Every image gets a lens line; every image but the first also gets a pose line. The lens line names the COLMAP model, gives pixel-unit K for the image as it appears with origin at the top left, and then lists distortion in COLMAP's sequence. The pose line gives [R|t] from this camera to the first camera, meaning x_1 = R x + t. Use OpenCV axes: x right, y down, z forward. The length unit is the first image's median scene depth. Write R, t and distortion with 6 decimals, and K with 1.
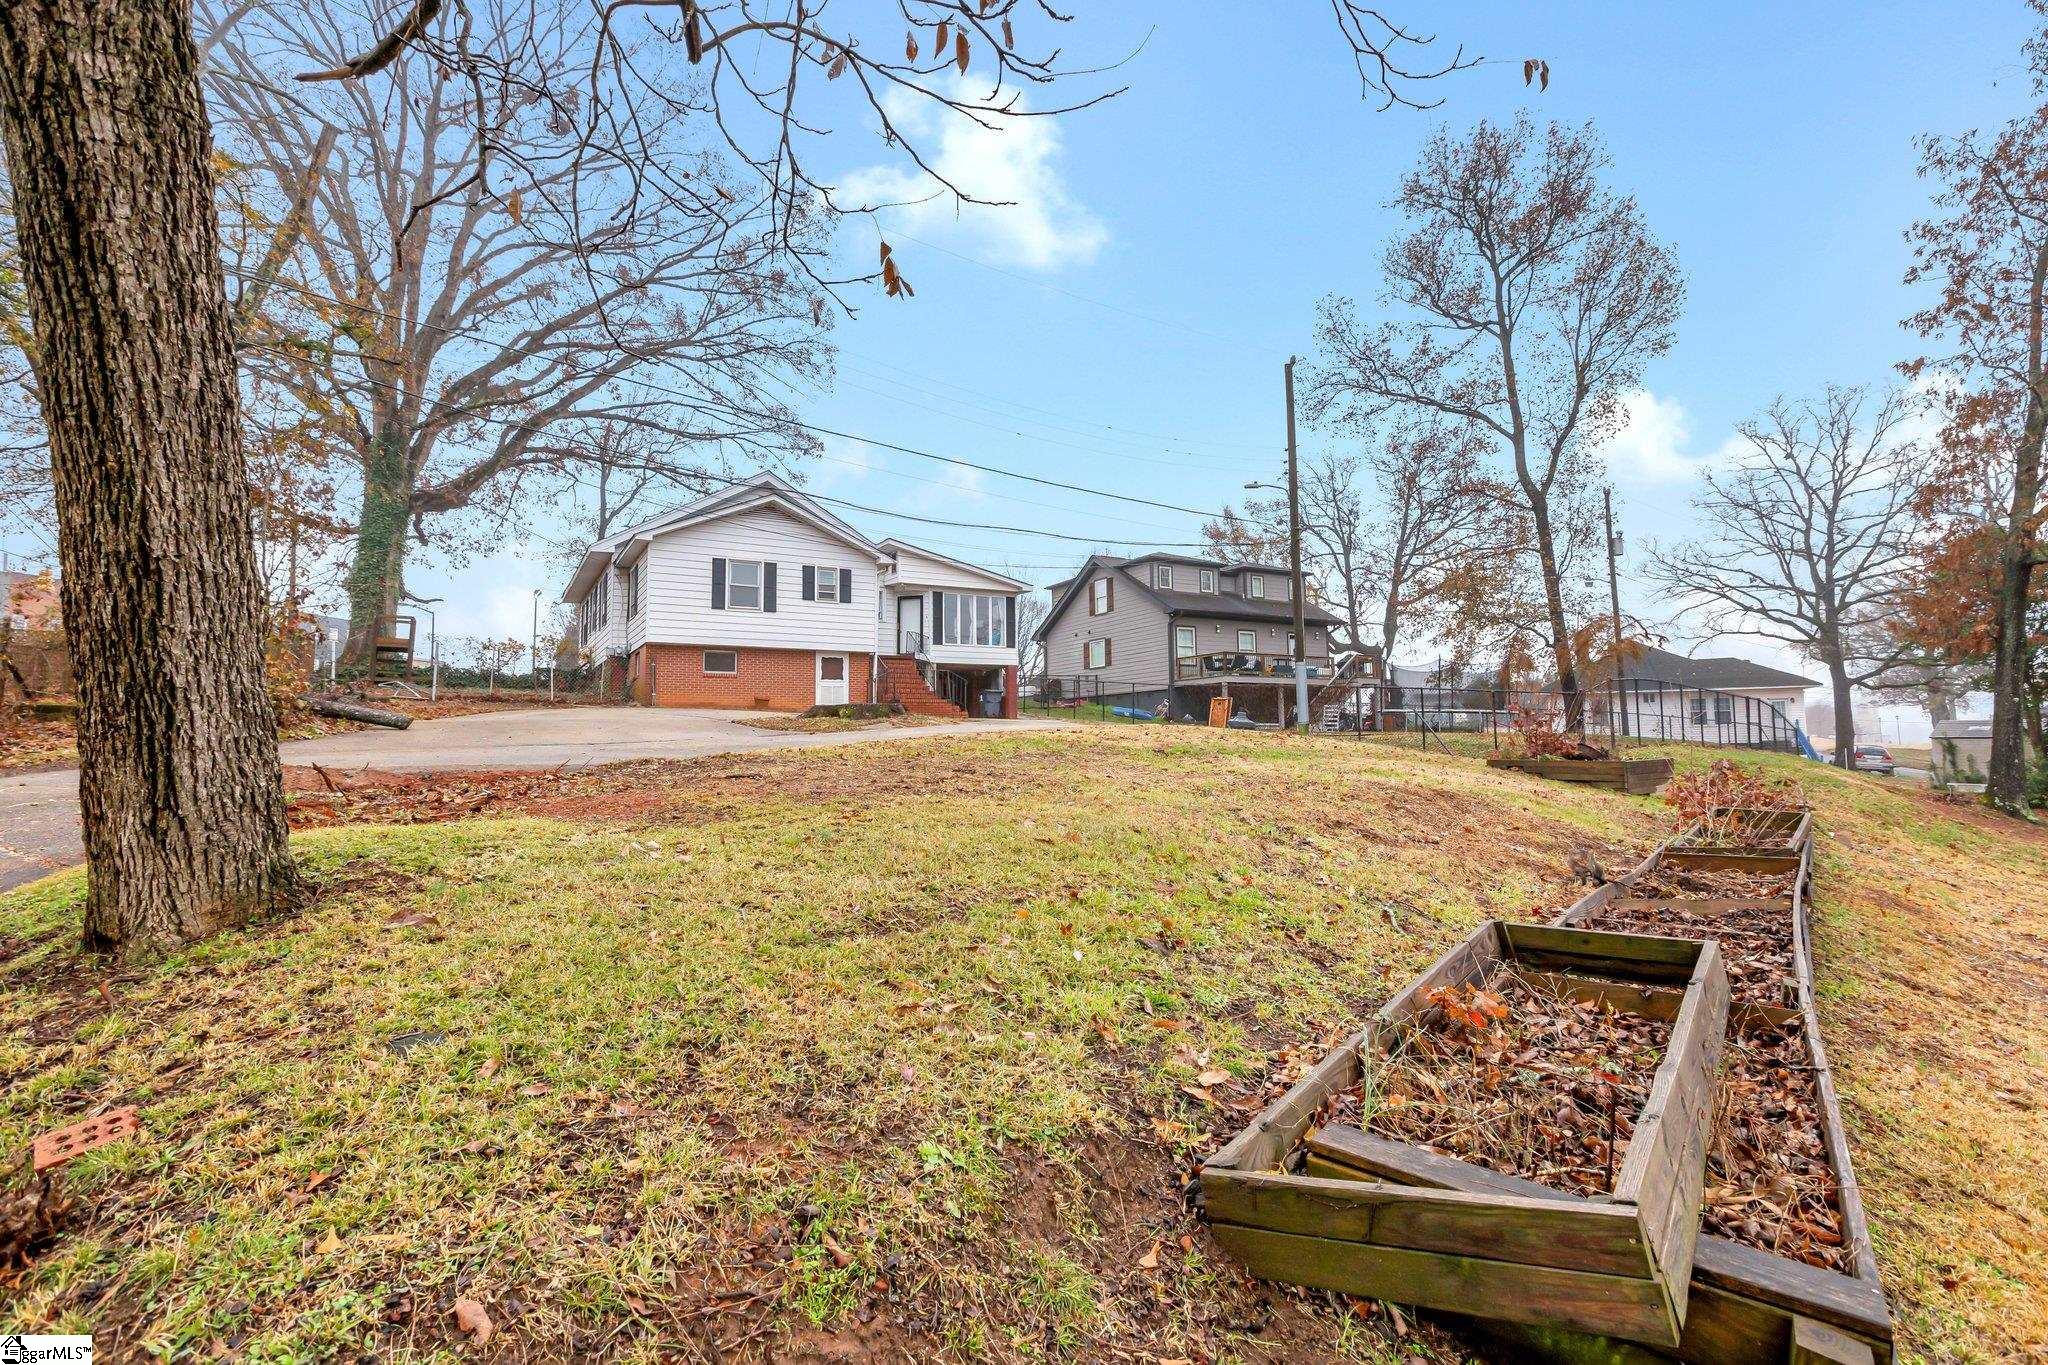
lens RADIAL K [[921.1, 0, 1023.1], [0, 921.1, 643.8], [0, 0, 1]] dist [-0.002047, -0.000084]
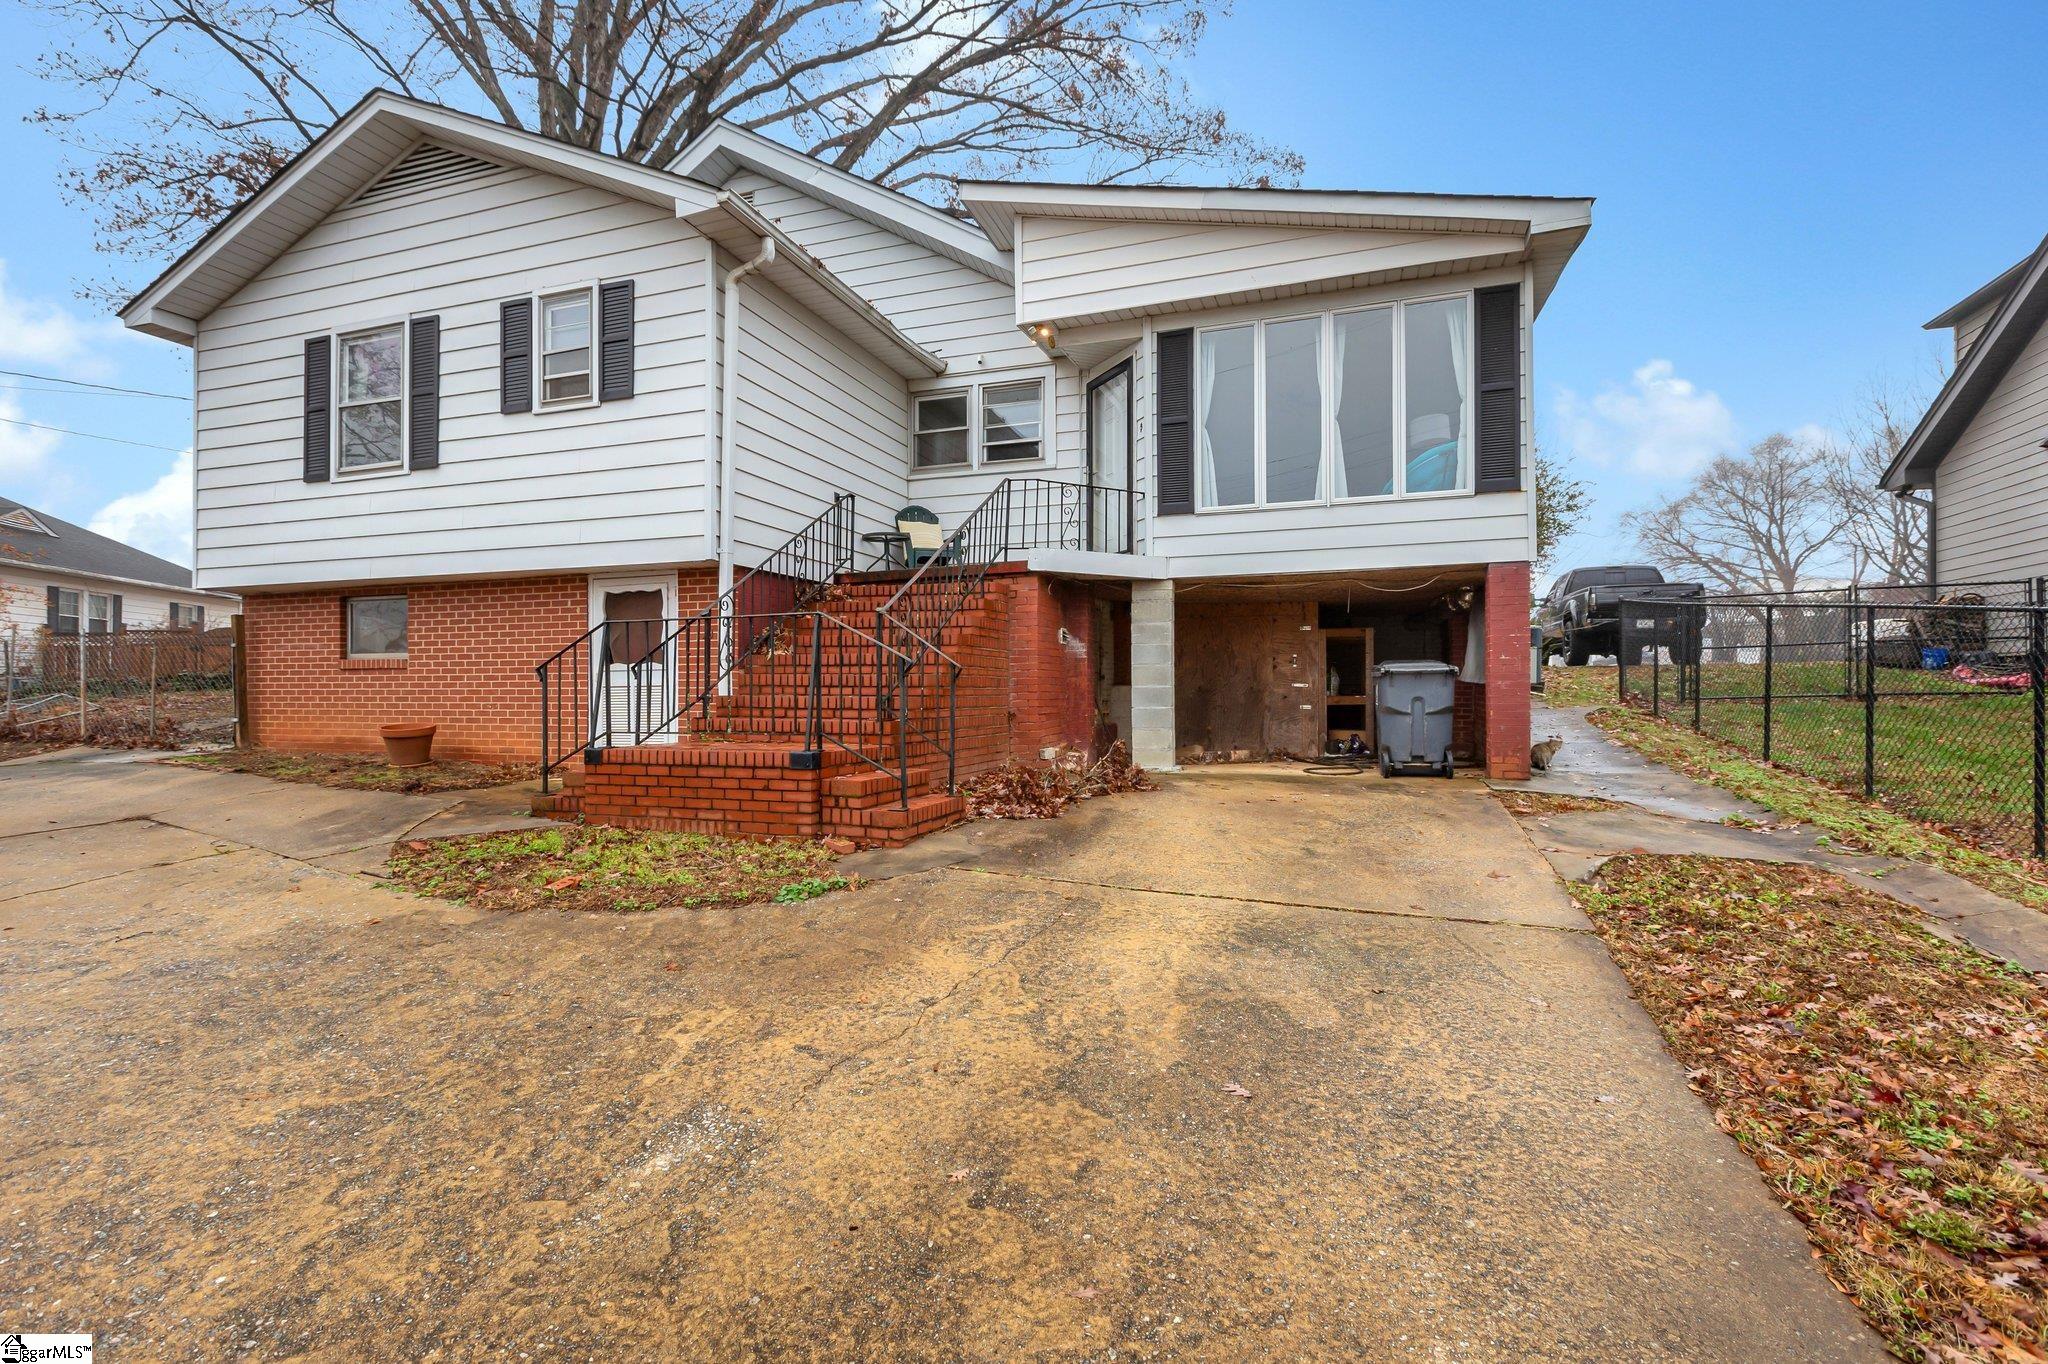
lens RADIAL K [[929.3, 0, 1024.0], [0, 929.3, 682.0], [0, 0, 1]] dist [-0.002522, -0.000323]
pose [[0.651610, 0.004933, -0.758538, 0.091629], [0.077342, 0.994335, 0.072906, 0.026219], [0.754601, -0.106173, 0.647537, 0.727853]]
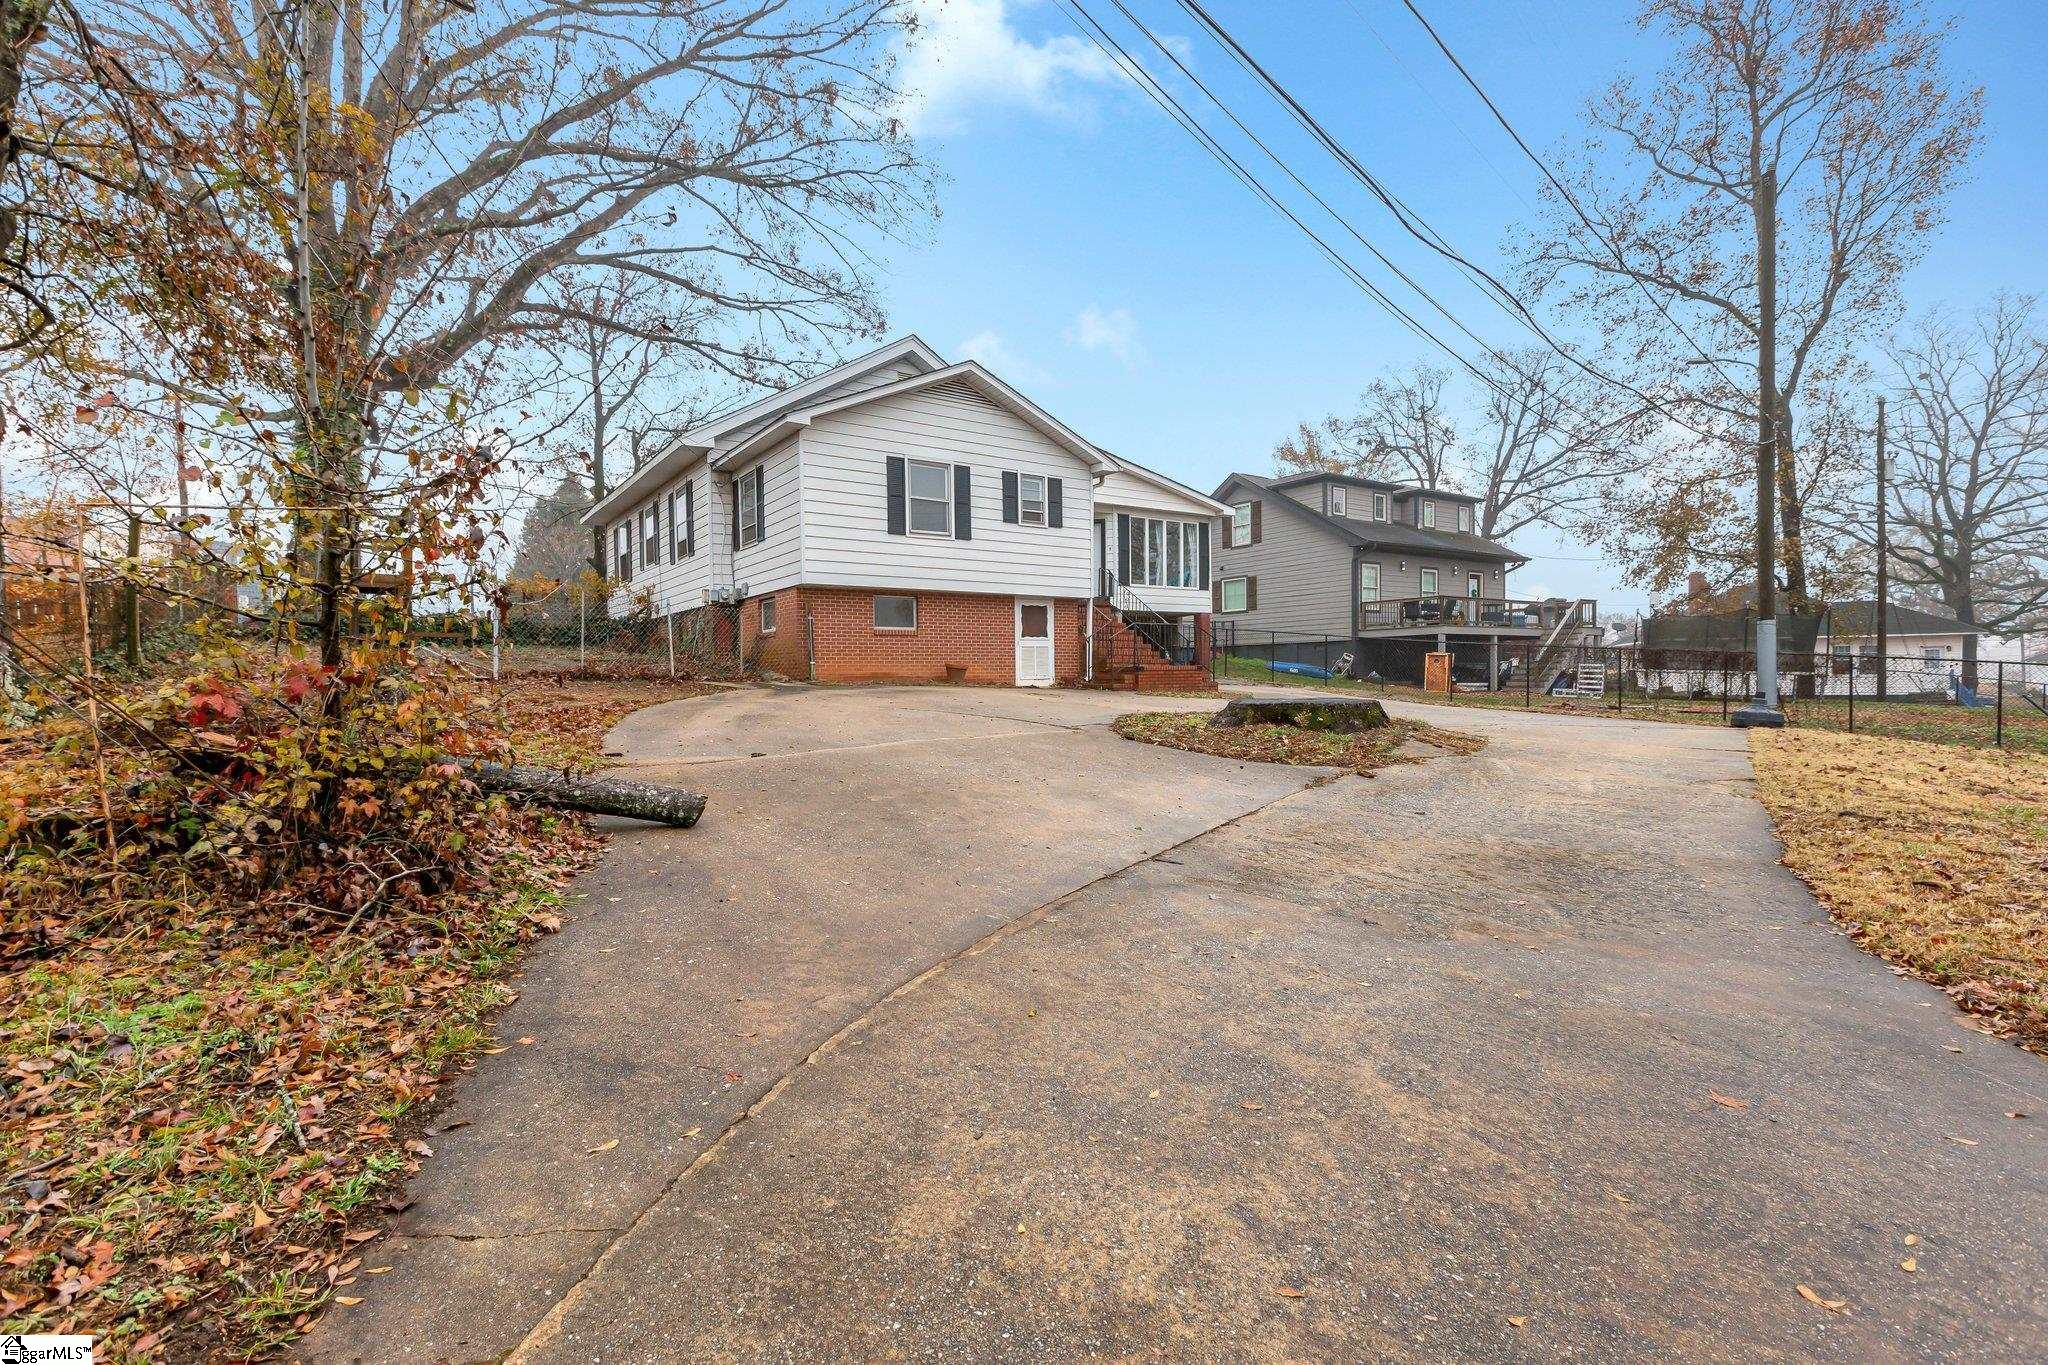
lens RADIAL K [[929.3, 0, 1024.0], [0, 929.3, 682.5], [0, 0, 1]] dist [-0.002522, -0.000323]
pose [[0.996917, -0.001535, 0.078453, -0.220374], [-0.007491, 0.993381, 0.114620, -0.006604], [-0.078110, -0.114855, 0.990307, 0.235827]]
